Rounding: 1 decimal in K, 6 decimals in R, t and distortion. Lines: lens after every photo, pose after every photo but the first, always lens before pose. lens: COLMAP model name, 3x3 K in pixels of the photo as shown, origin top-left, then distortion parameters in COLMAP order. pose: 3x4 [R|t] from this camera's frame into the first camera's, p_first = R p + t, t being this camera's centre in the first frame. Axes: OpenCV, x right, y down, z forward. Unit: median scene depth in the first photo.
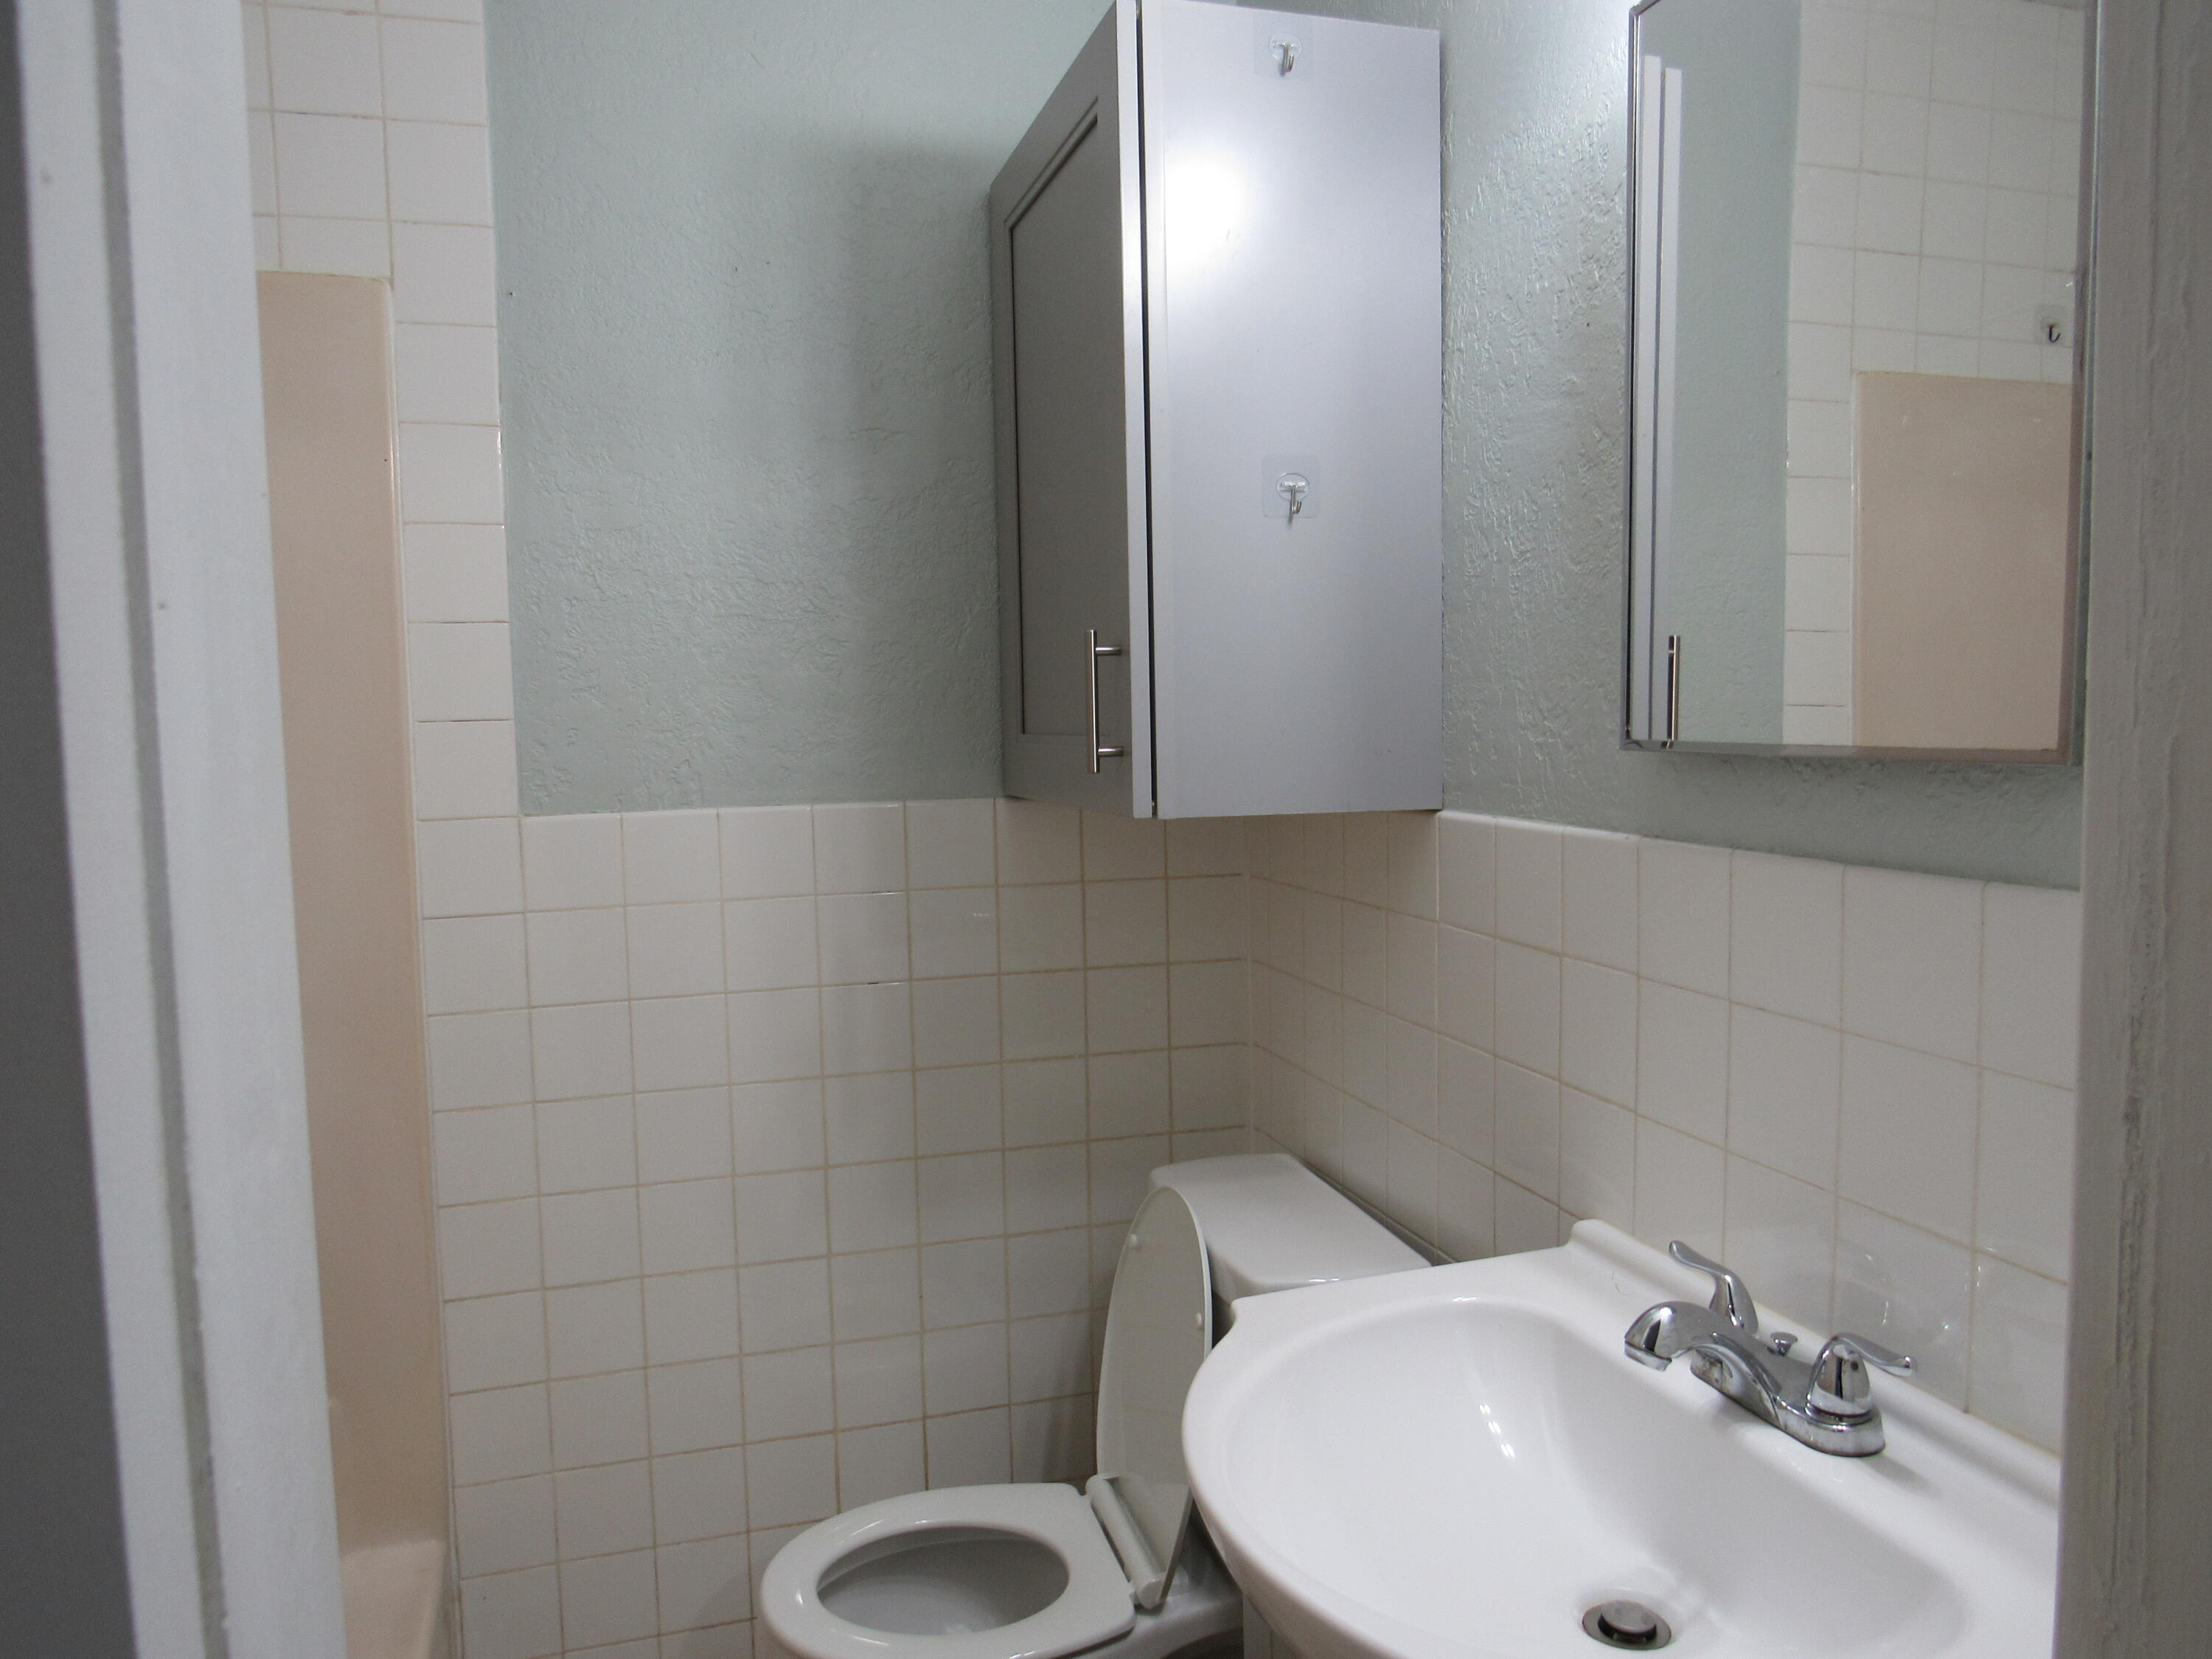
lens RADIAL K [[1577.9, 0, 1115.6], [0, 1577.9, 822.3], [0, 0, 1]] dist [-0.021788, 0.000792]
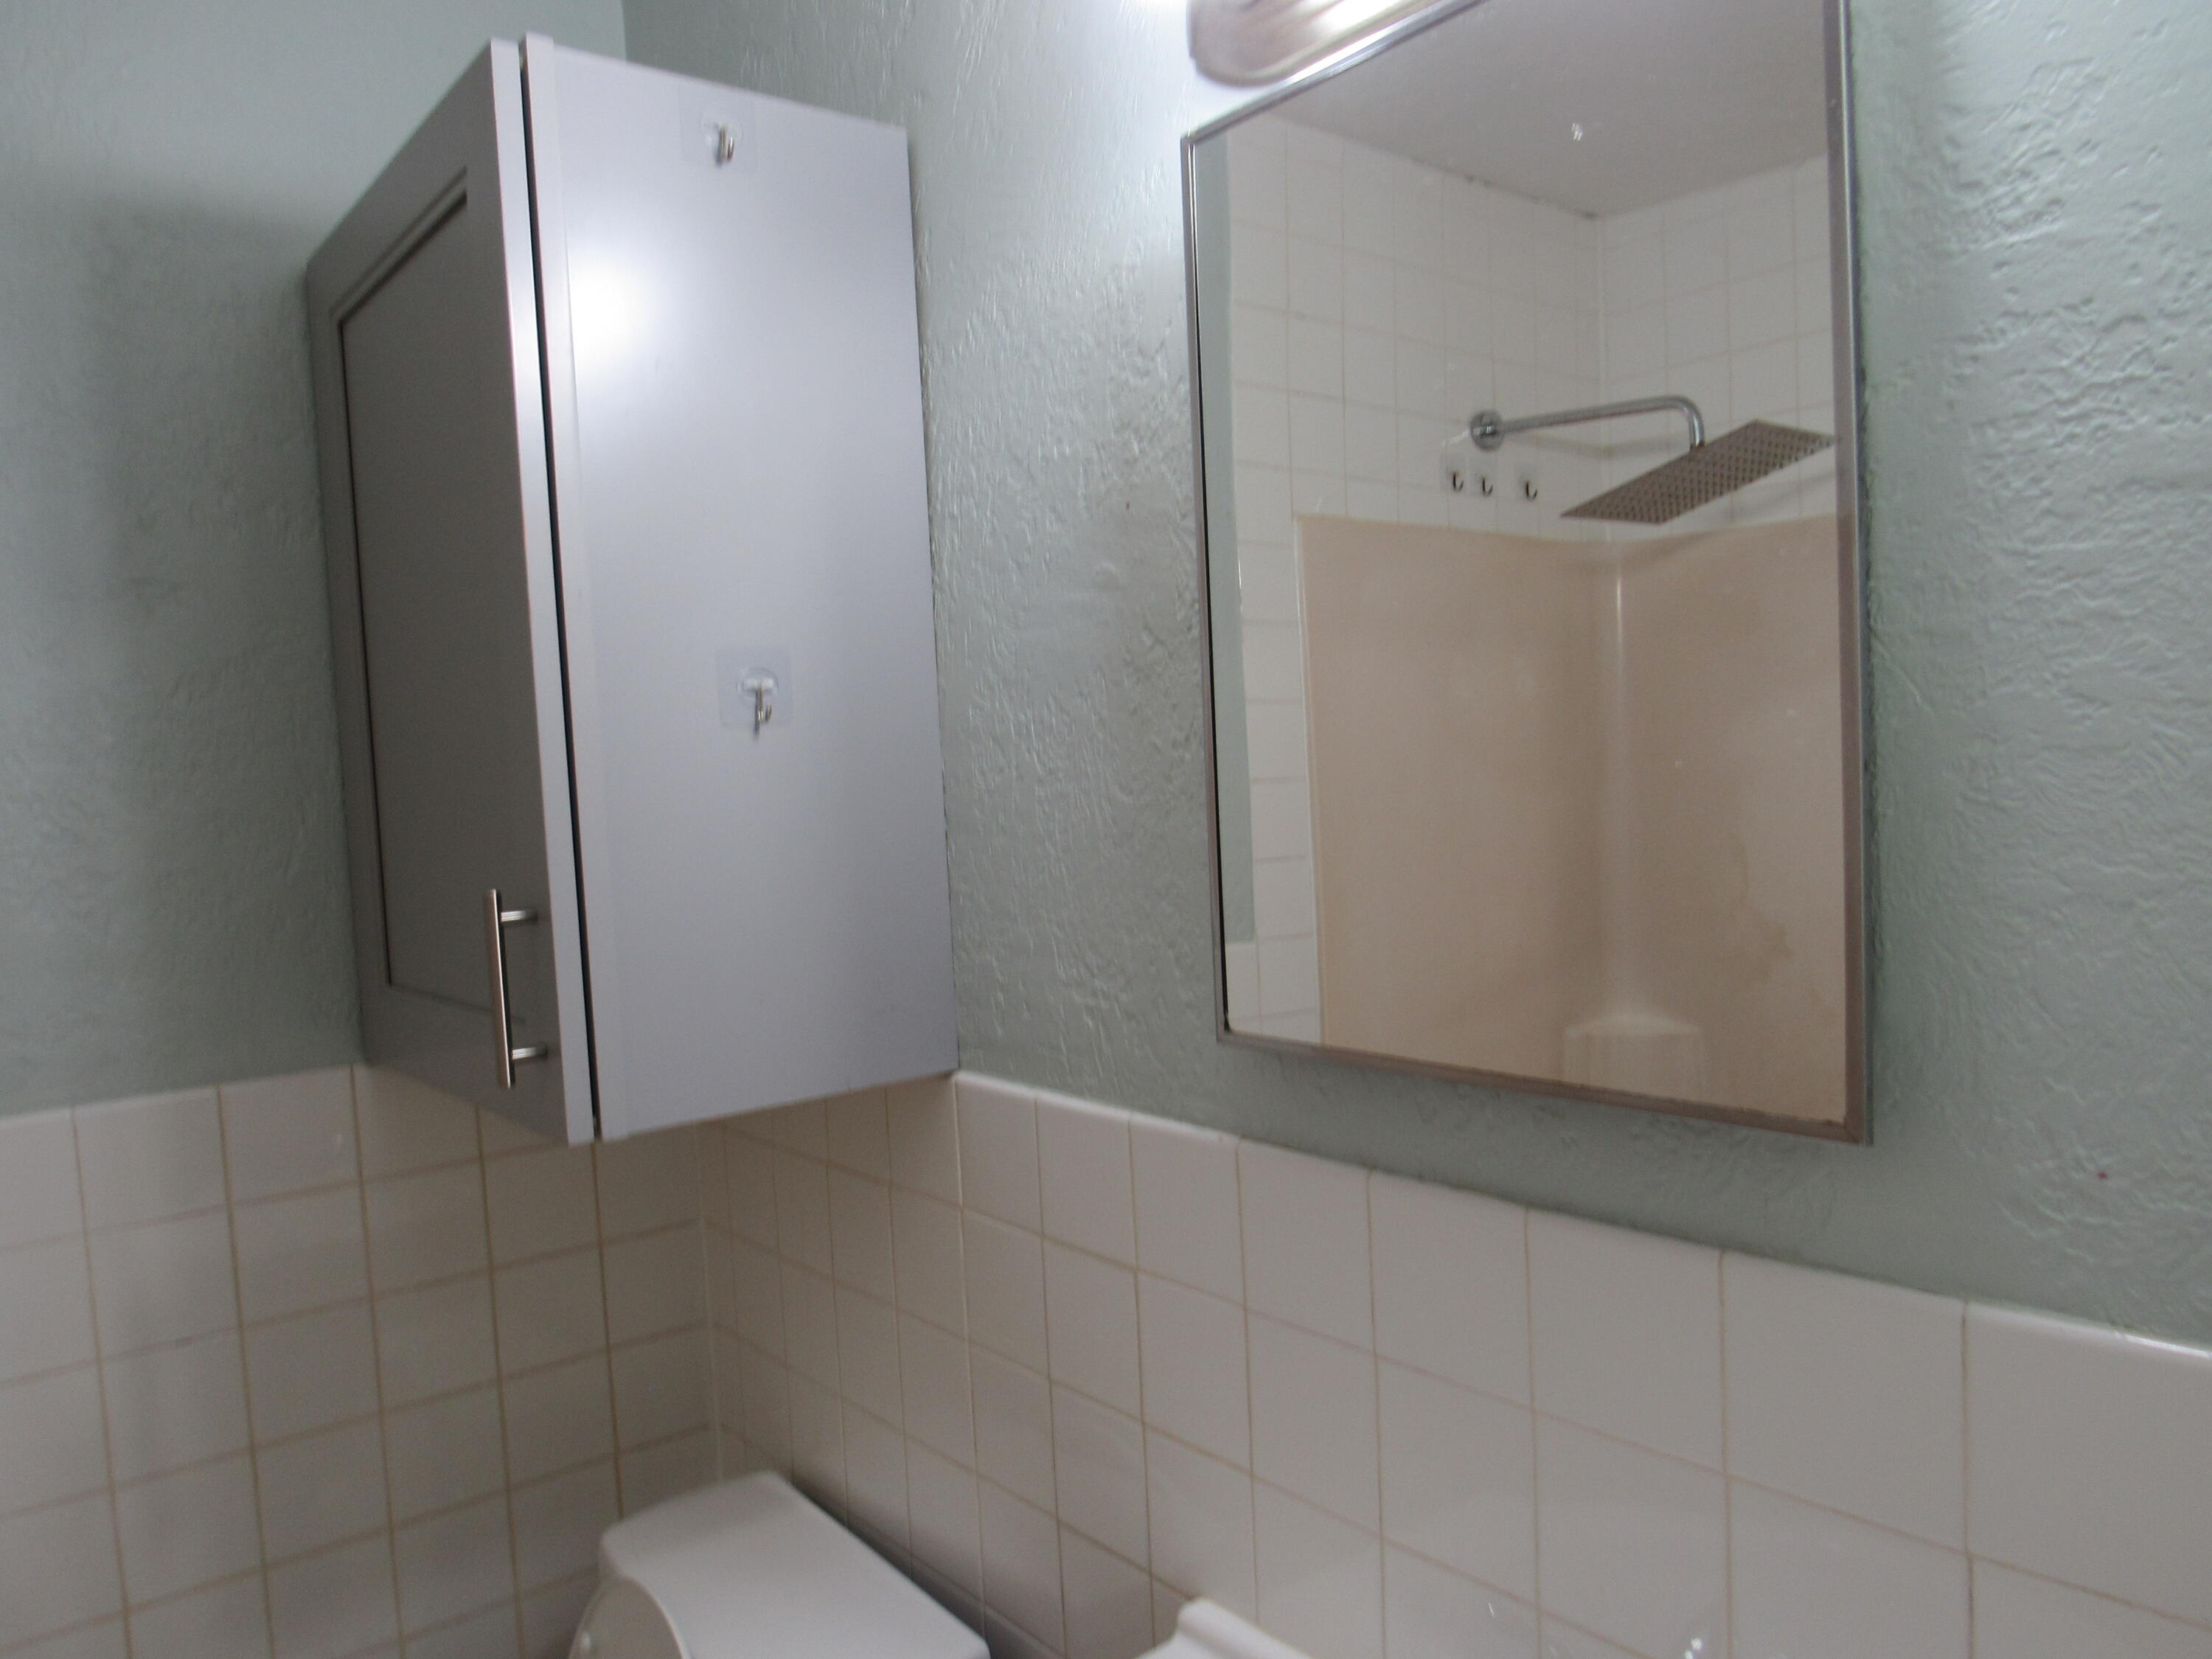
lens RADIAL K [[1577.9, 0, 1106.1], [0, 1577.9, 838.7], [0, 0, 1]] dist [-0.021788, 0.000792]
pose [[0.926594, -0.049183, 0.372834, -0.022161], [0.062574, 0.997754, -0.023892, -0.108556], [-0.370822, 0.045467, 0.927590, 0.215825]]
